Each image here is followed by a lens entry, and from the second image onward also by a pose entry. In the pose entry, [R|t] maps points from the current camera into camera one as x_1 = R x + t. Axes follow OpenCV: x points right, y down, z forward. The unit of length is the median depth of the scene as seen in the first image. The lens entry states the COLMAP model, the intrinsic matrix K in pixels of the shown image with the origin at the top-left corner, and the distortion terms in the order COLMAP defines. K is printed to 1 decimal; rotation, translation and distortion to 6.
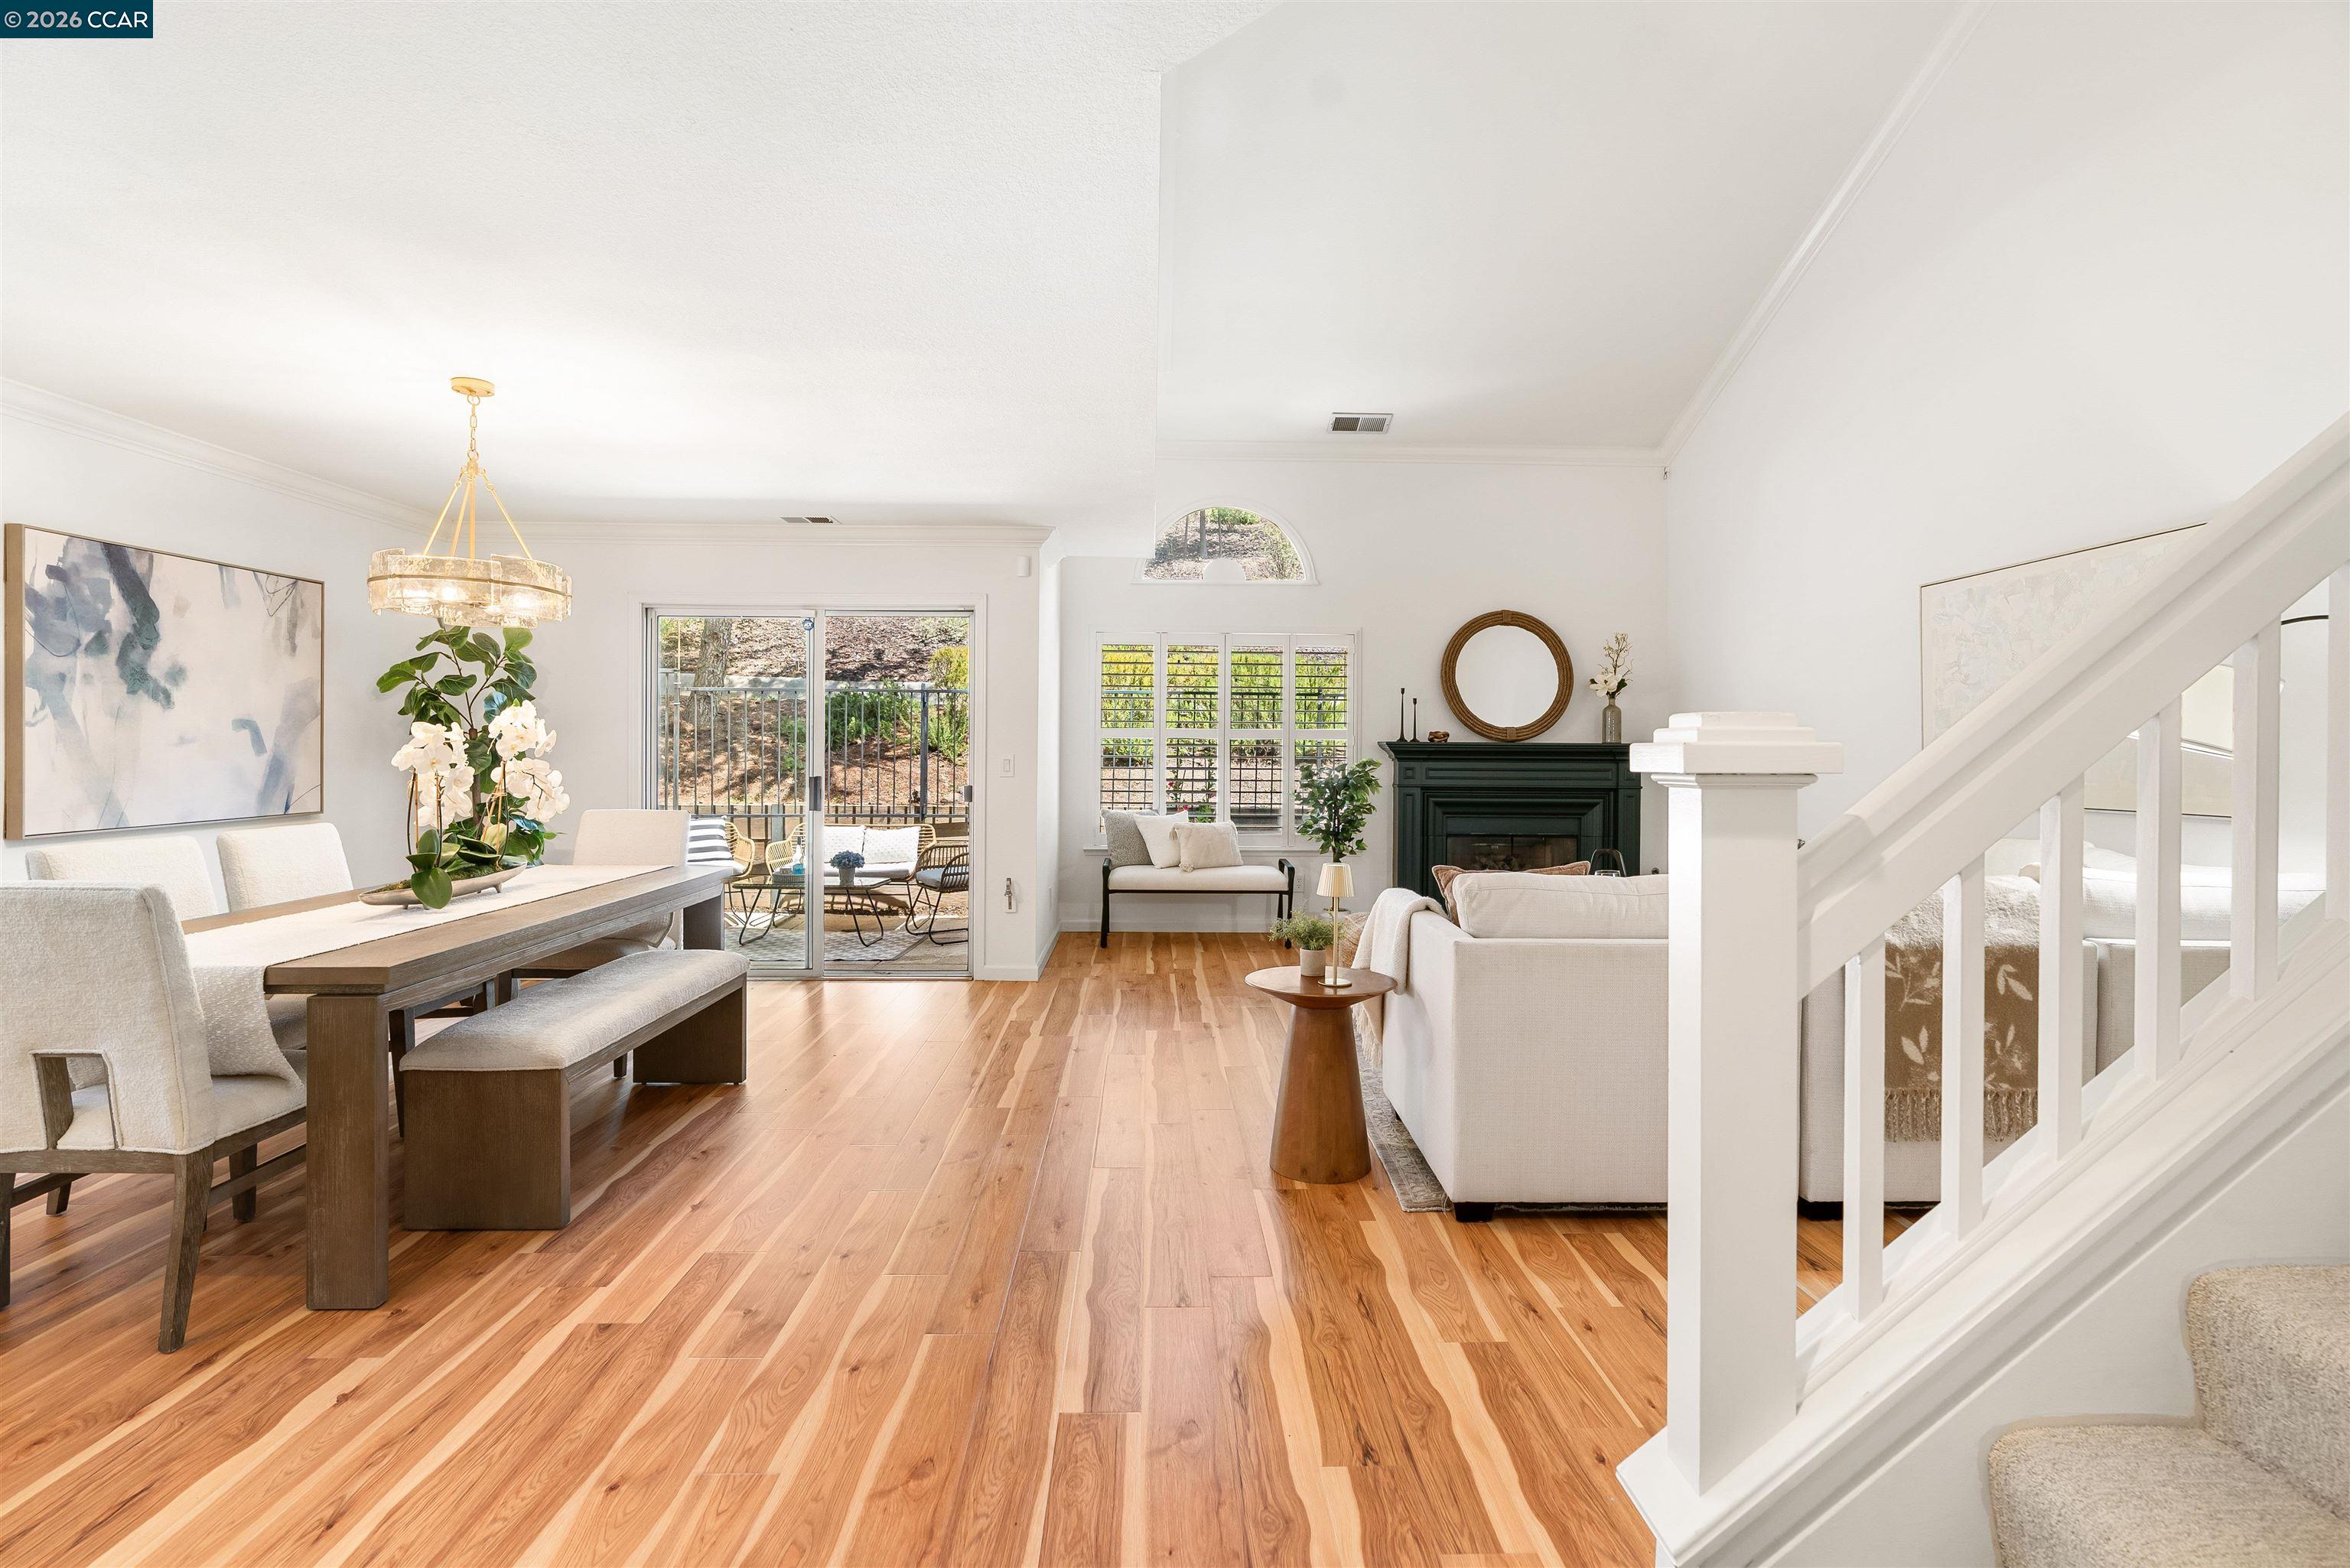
lens RADIAL K [[1088.3, 0, 1173.3], [0, 1088.3, 745.7], [0, 0, 1]] dist [-0.000075, 0.000443]
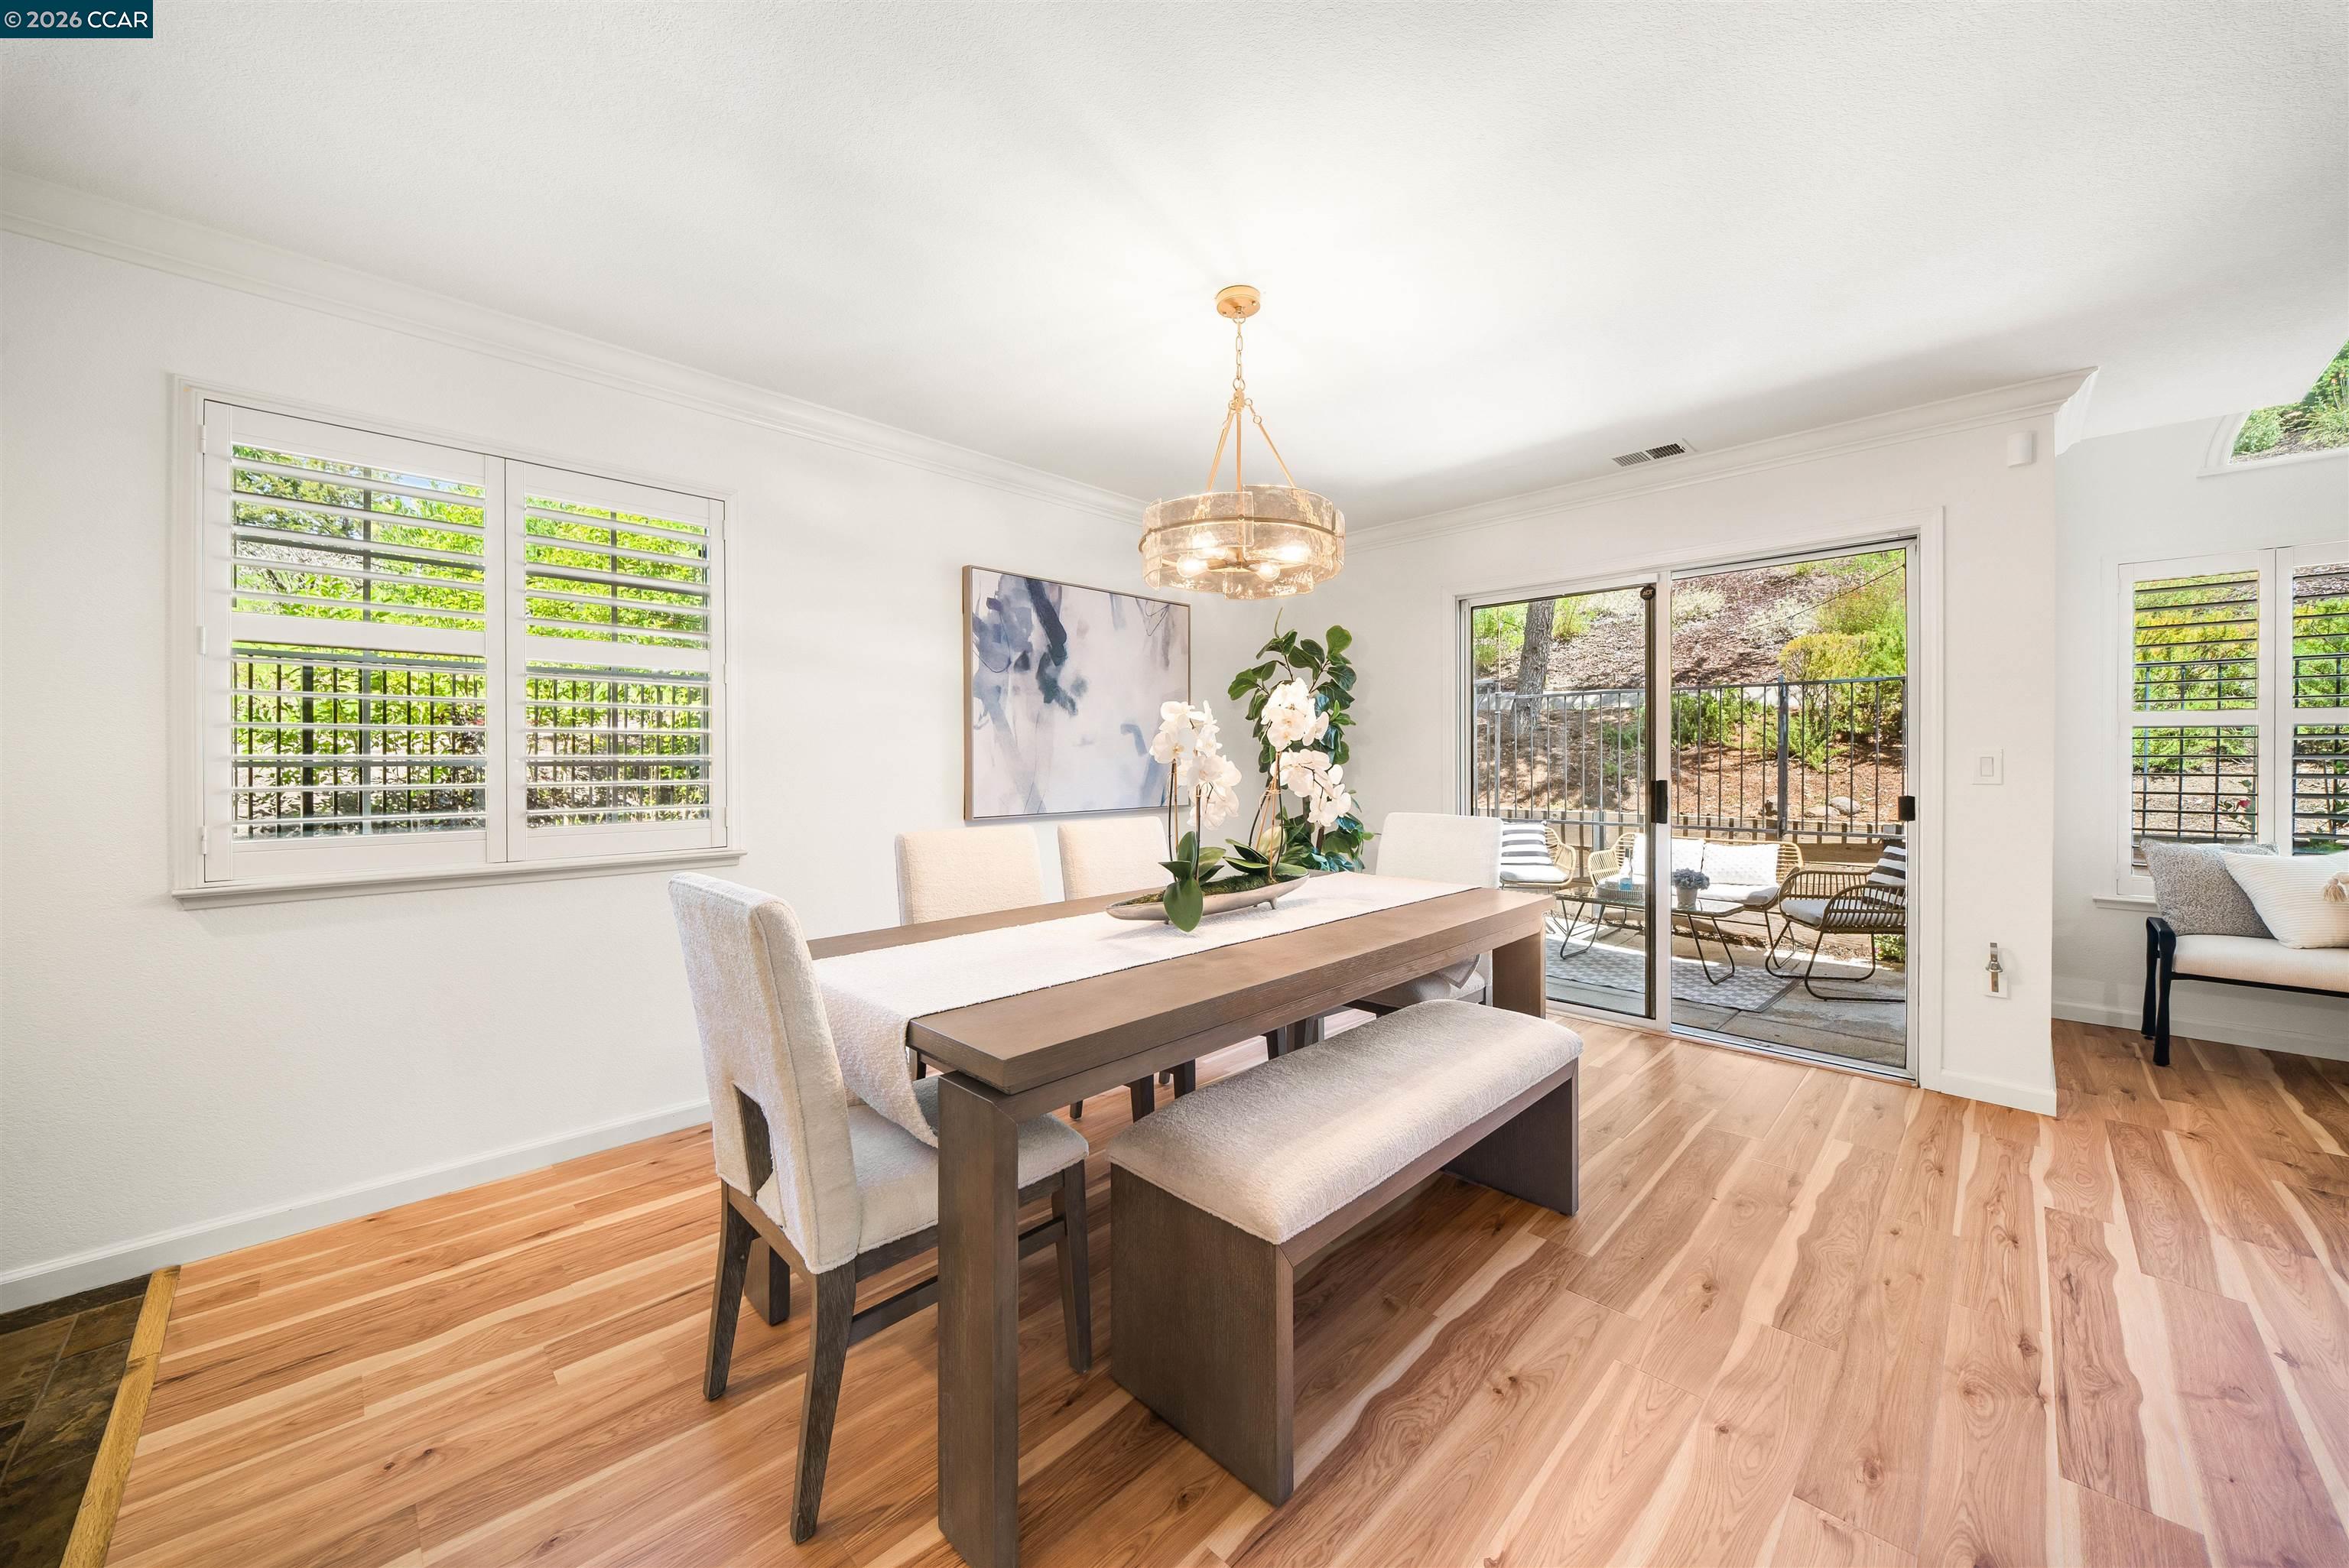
lens RADIAL K [[851.3, 0, 1173.1], [0, 851.3, 762.9], [0, 0, 1]] dist [0.000309, -0.000126]
pose [[0.695701, -0.003928, -0.718321, -0.171435], [0.004872, 0.999988, -0.000750, 0.018940], [0.718315, -0.002978, 0.695711, 0.414688]]
